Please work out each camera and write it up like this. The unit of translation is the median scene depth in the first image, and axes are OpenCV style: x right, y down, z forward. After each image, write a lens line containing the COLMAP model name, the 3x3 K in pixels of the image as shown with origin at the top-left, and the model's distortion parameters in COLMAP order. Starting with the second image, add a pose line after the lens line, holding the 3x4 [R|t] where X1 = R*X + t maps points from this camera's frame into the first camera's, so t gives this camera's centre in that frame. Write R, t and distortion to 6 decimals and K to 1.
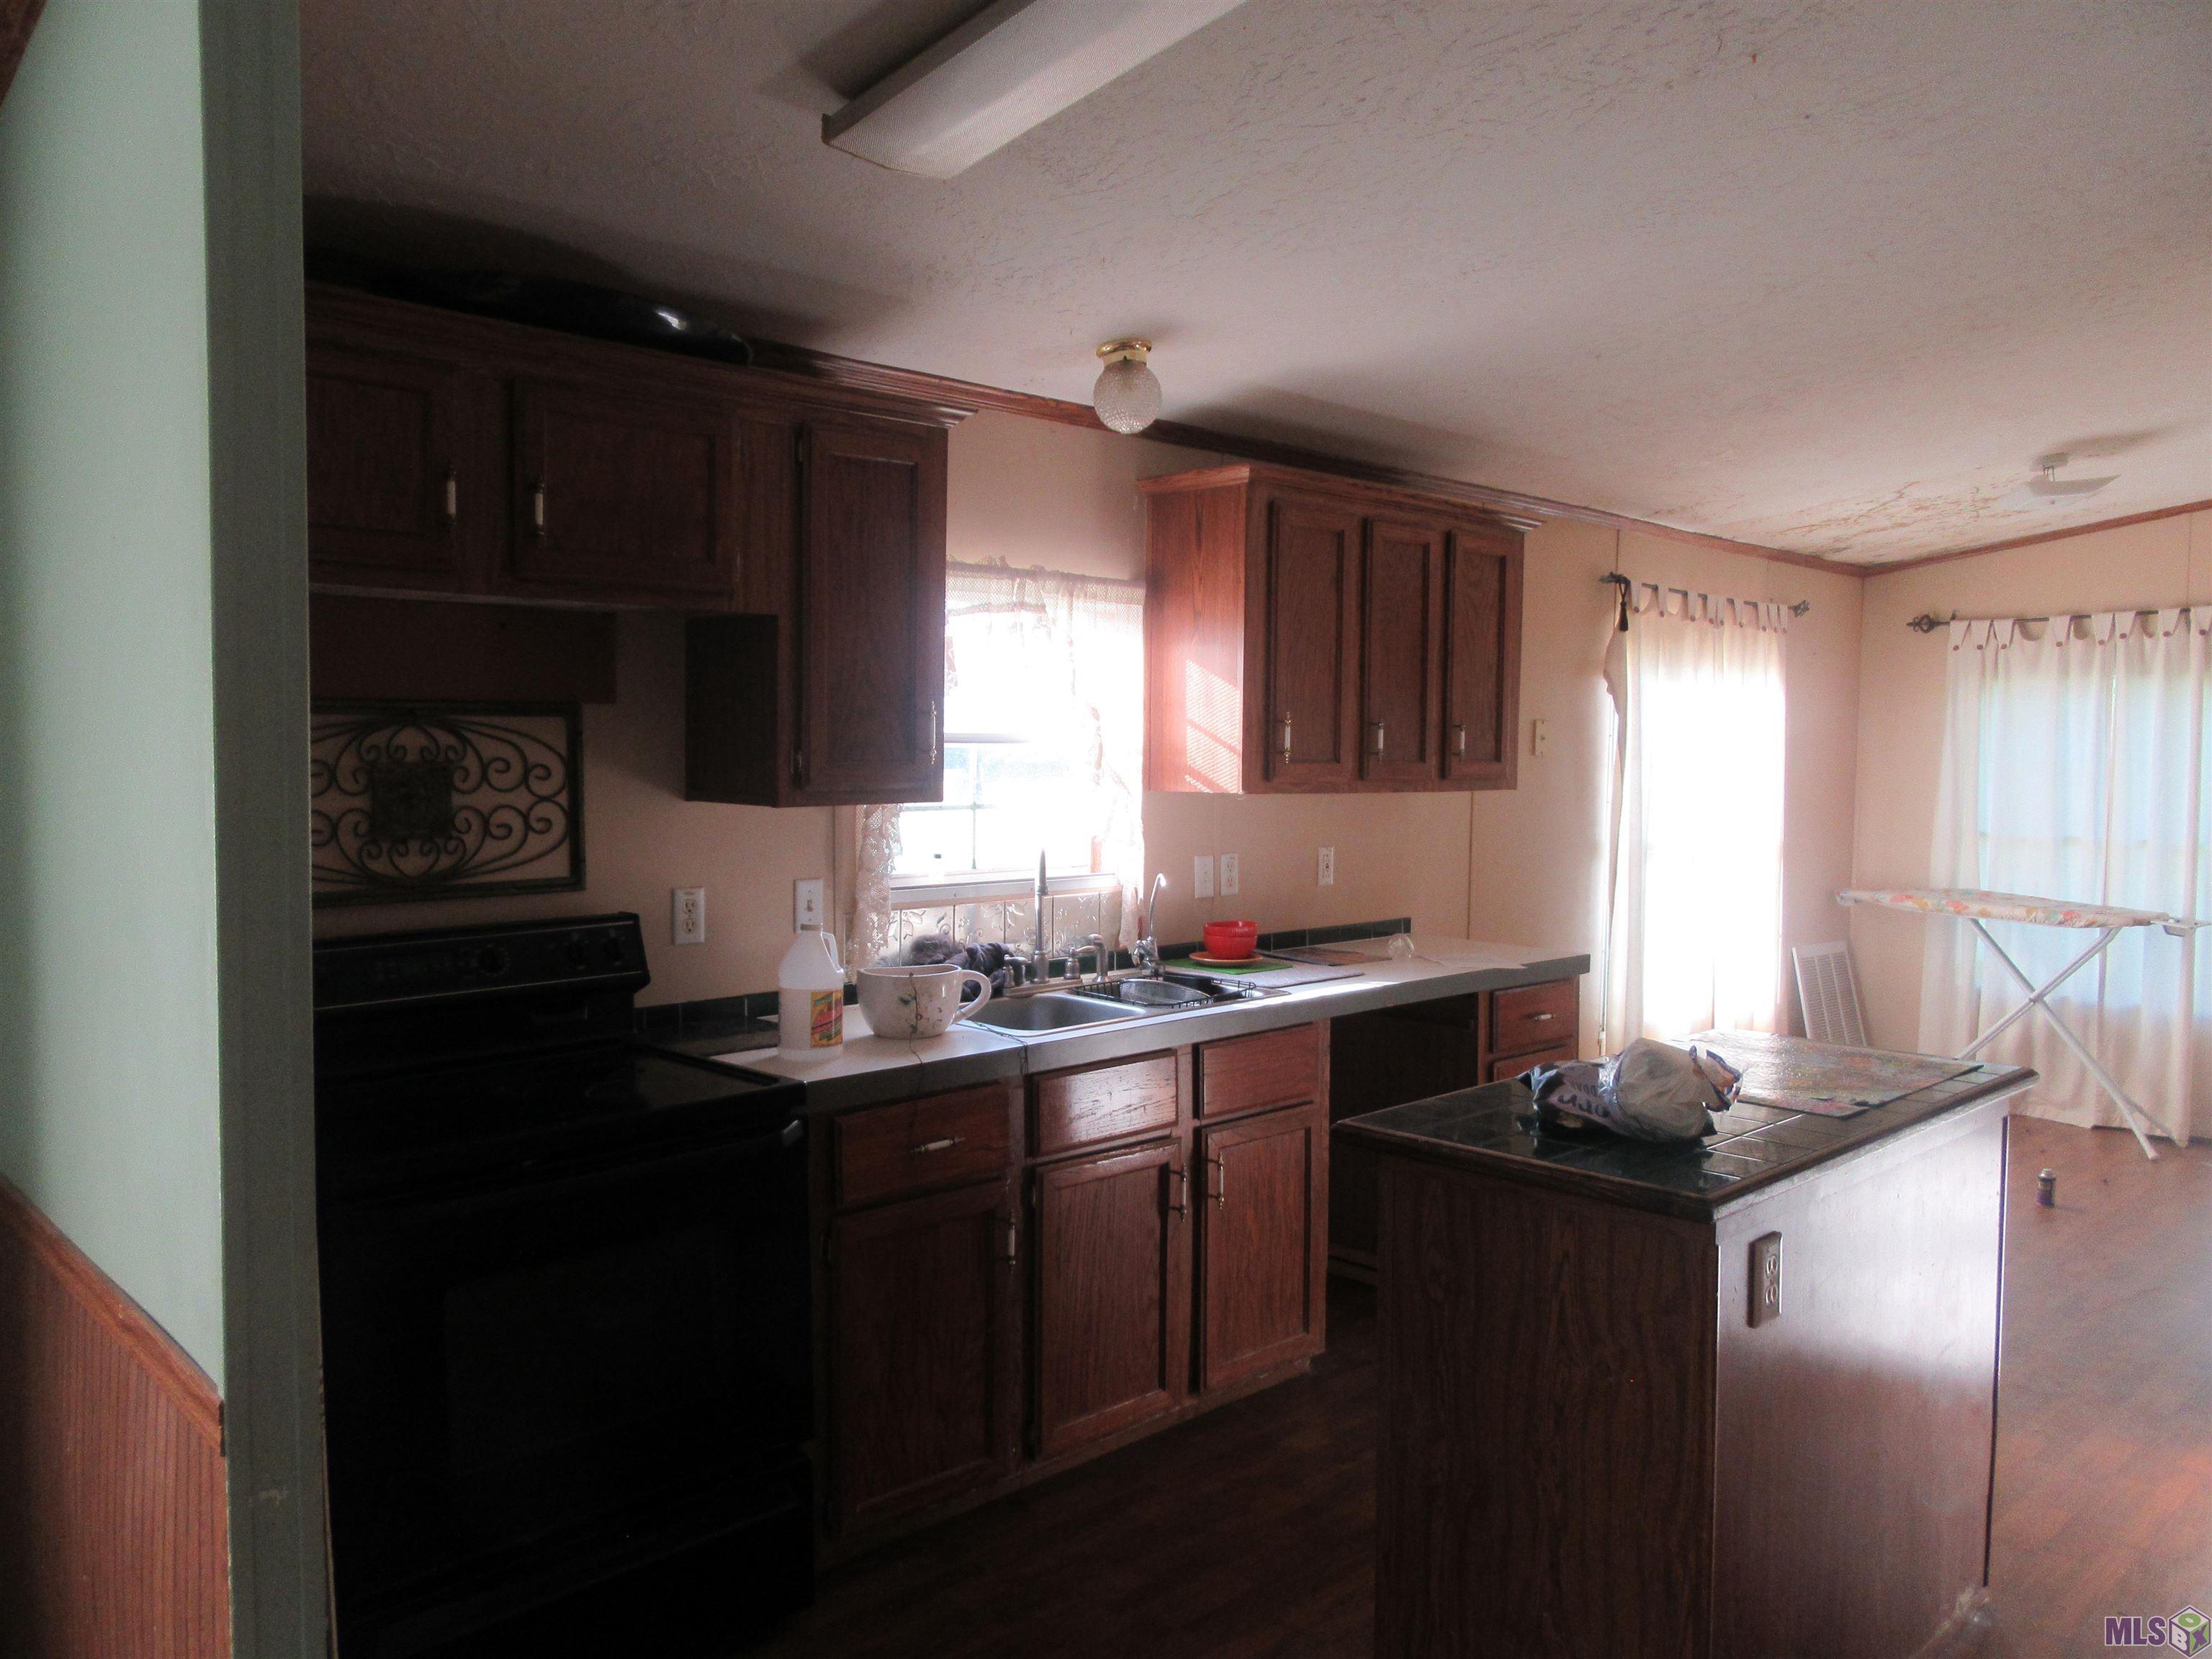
lens RADIAL K [[1628.3, 0, 1096.9], [0, 1628.3, 824.9], [0, 0, 1]] dist [0.003320, -0.053506]
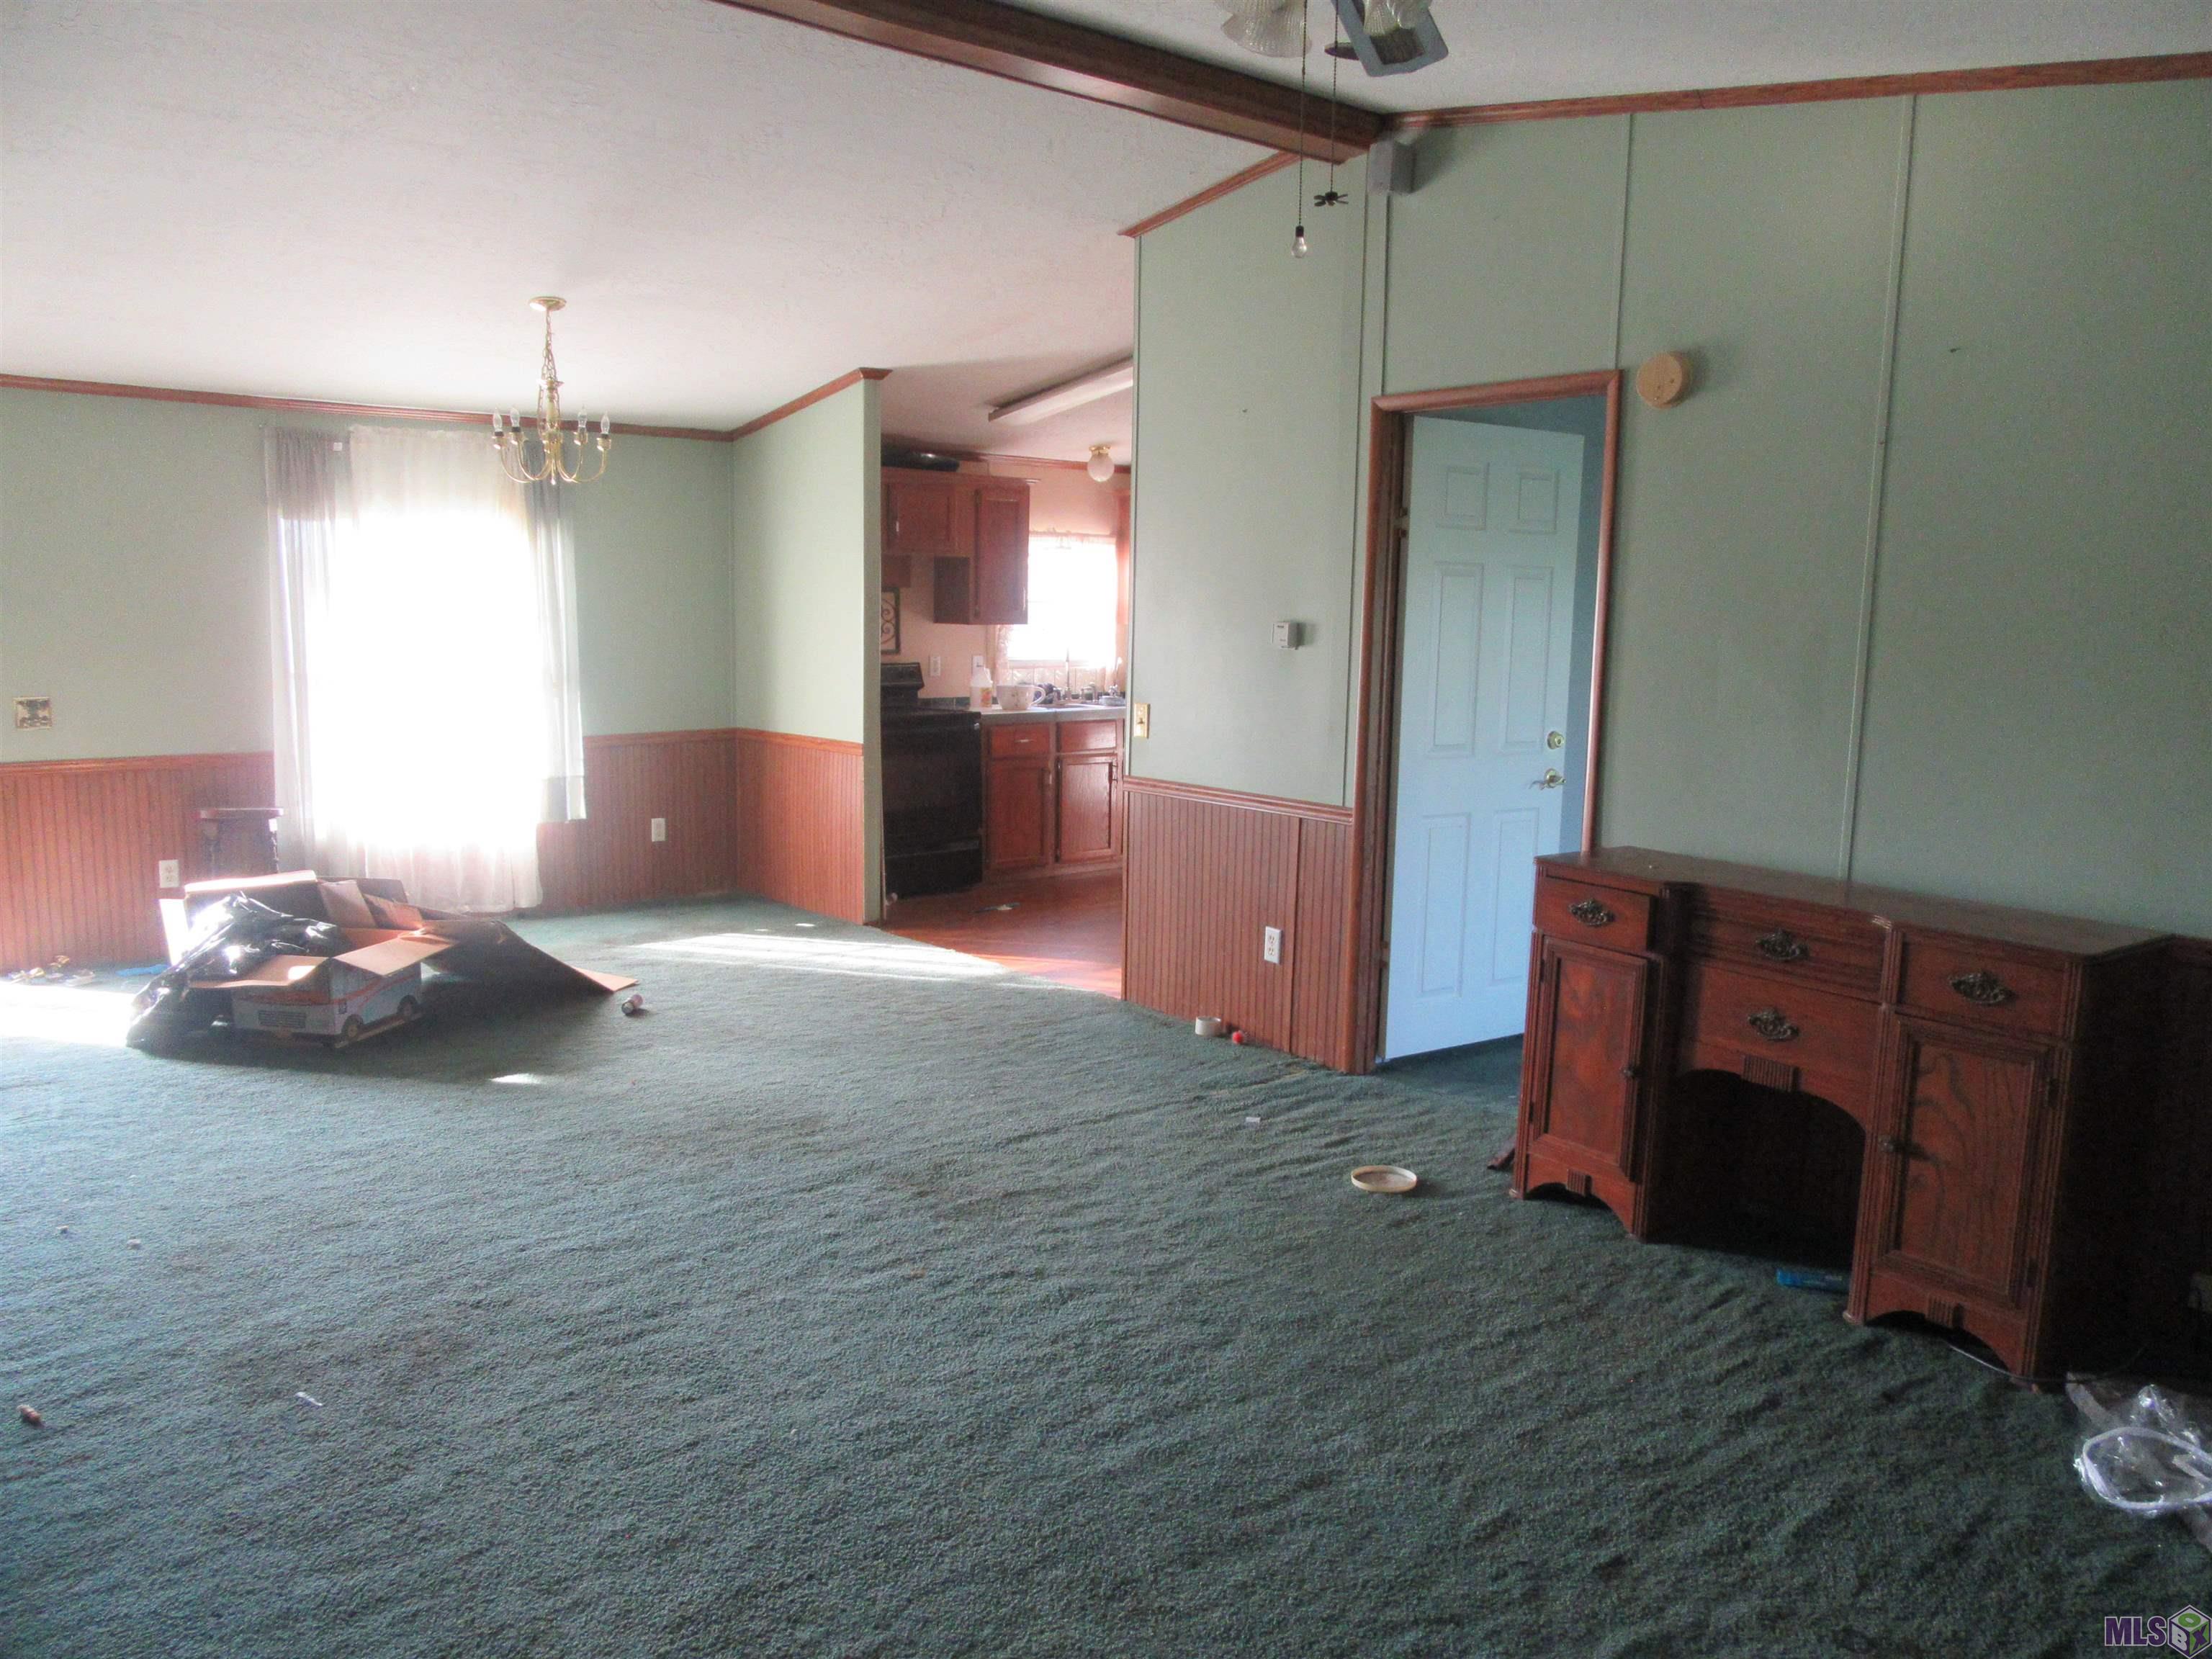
lens RADIAL K [[1628.3, 0, 1096.9], [0, 1628.3, 824.9], [0, 0, 1]] dist [0.003320, -0.053506]
pose [[0.997243, 0.012785, -0.073090, 0.238833], [-0.007157, 0.997025, 0.076747, 0.117056], [0.073854, -0.076013, 0.994368, -1.834575]]
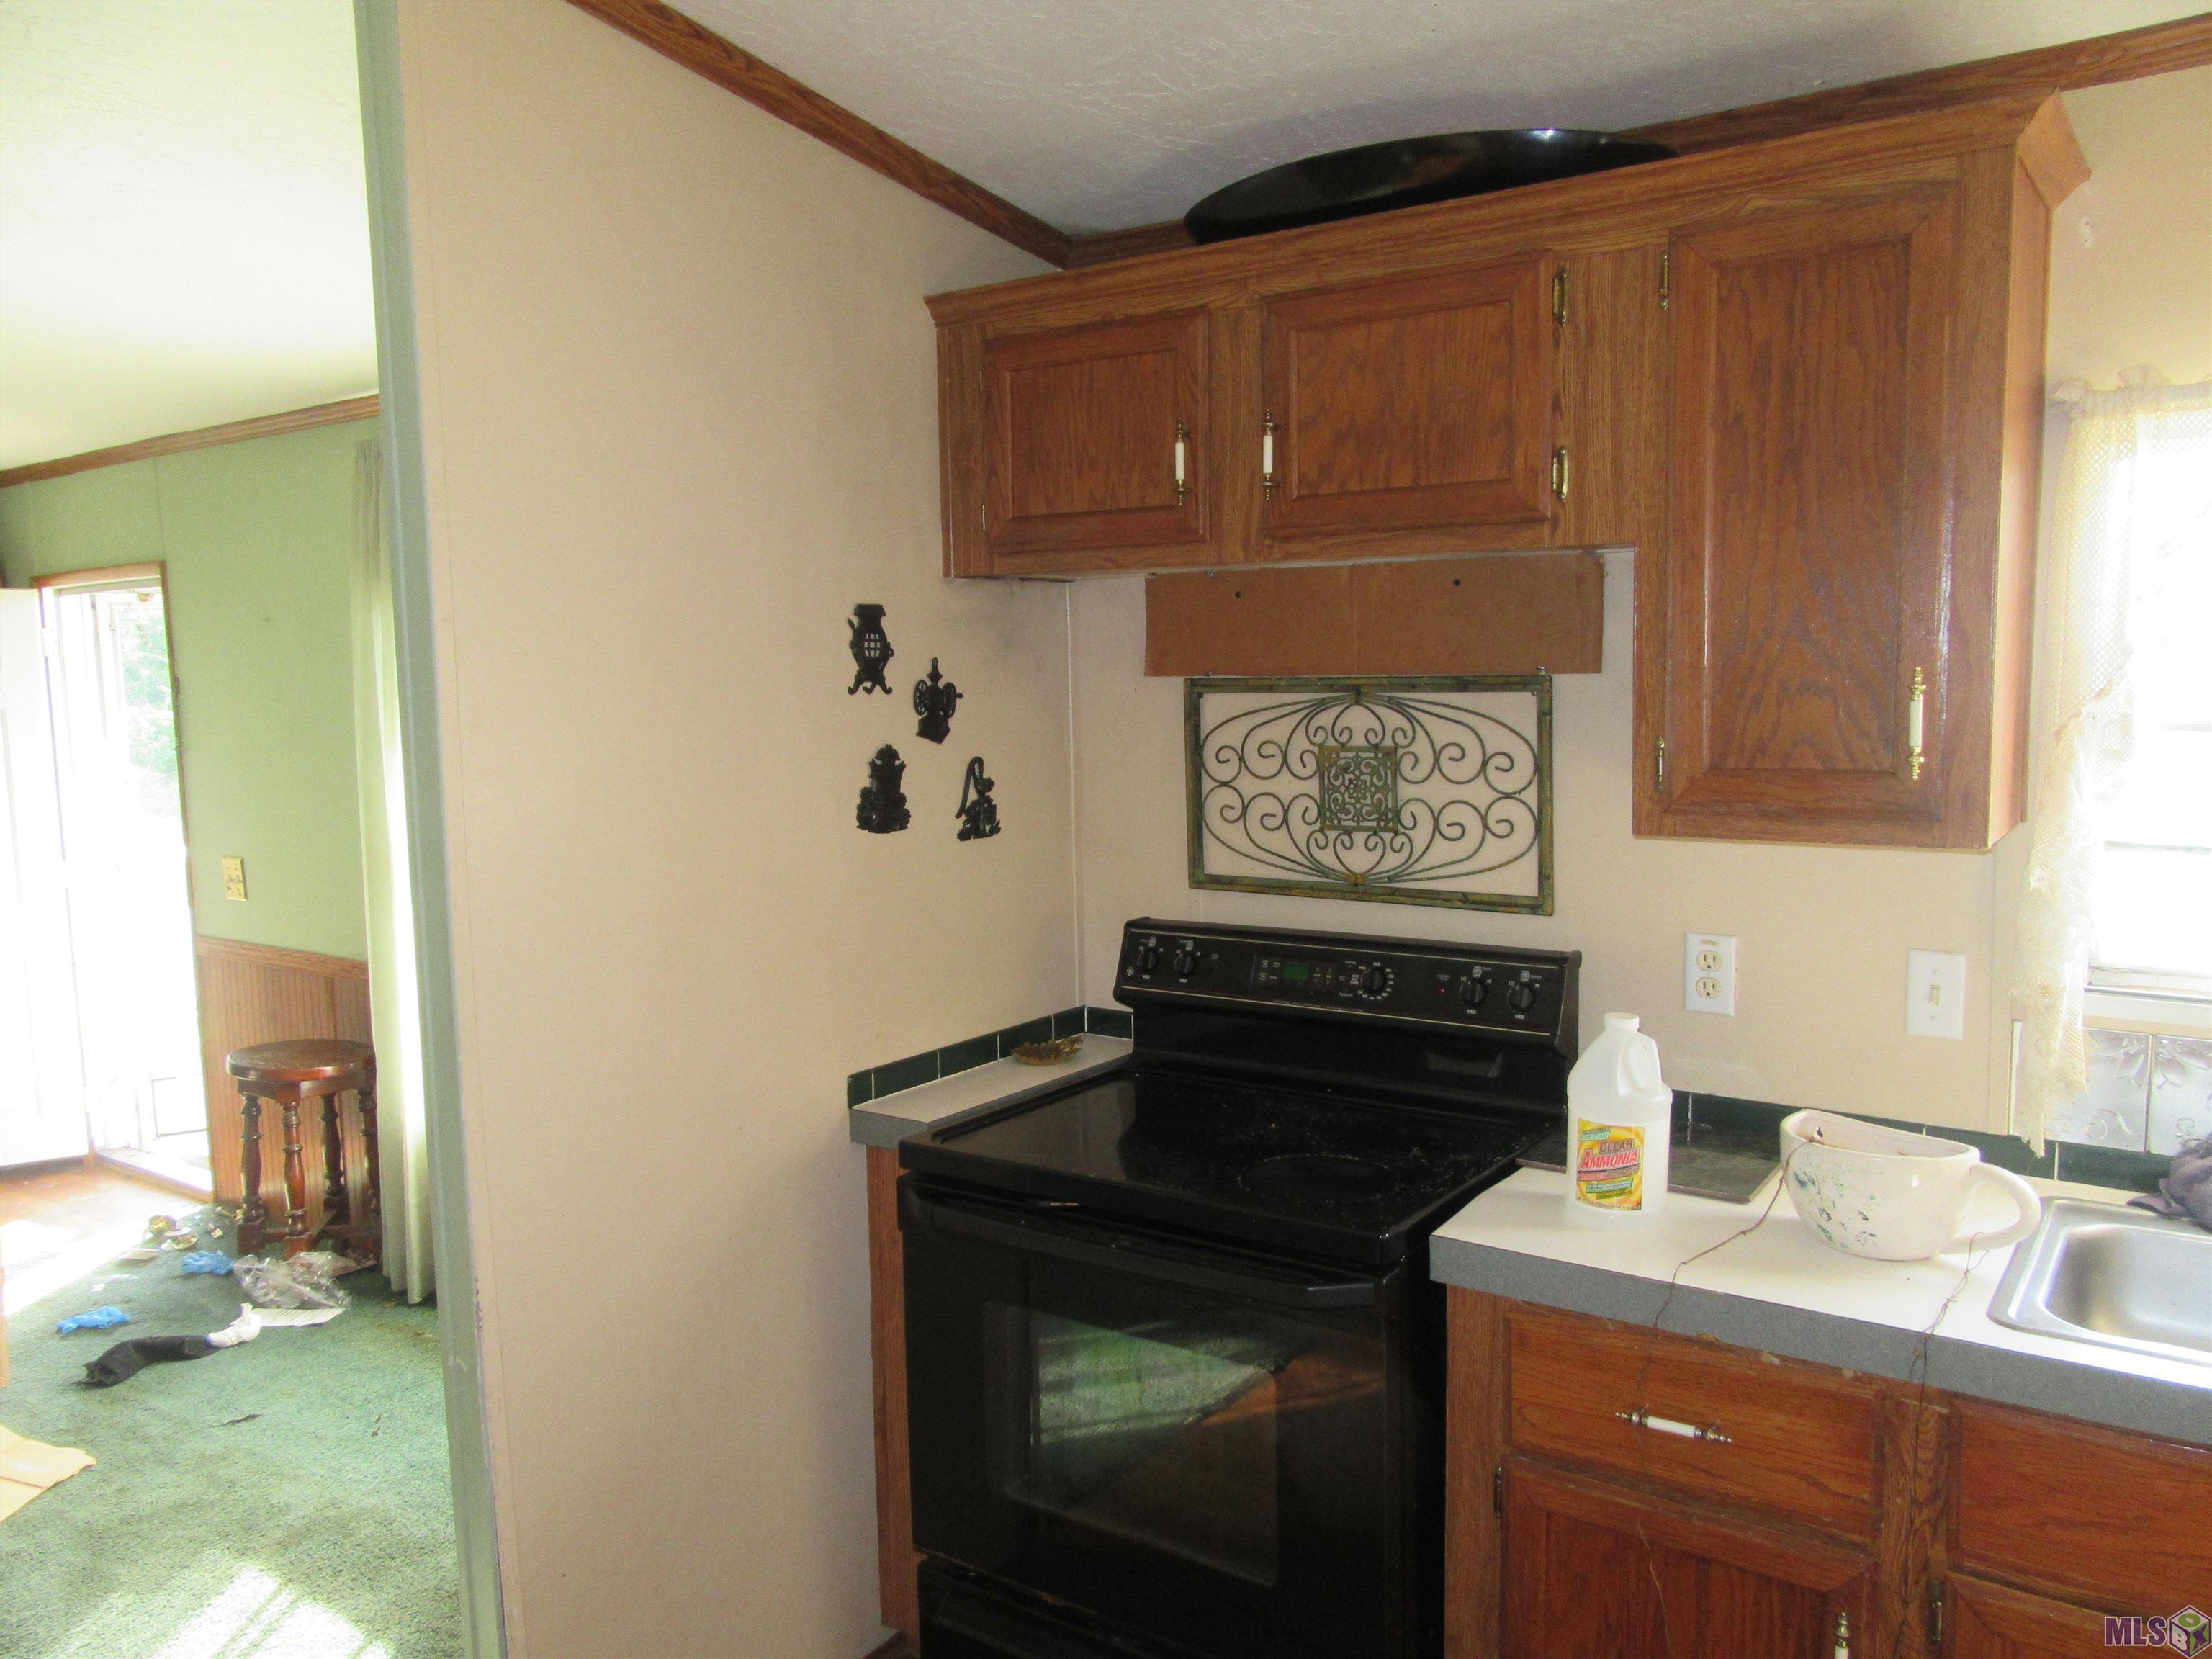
lens RADIAL K [[1628.3, 0, 1096.9], [0, 1628.3, 824.9], [0, 0, 1]] dist [0.003320, -0.053506]
pose [[0.179651, 0.089147, -0.979683, 0.408678], [-0.033619, 0.995860, 0.084454, -0.062222], [0.983156, 0.017763, 0.181905, 0.657121]]
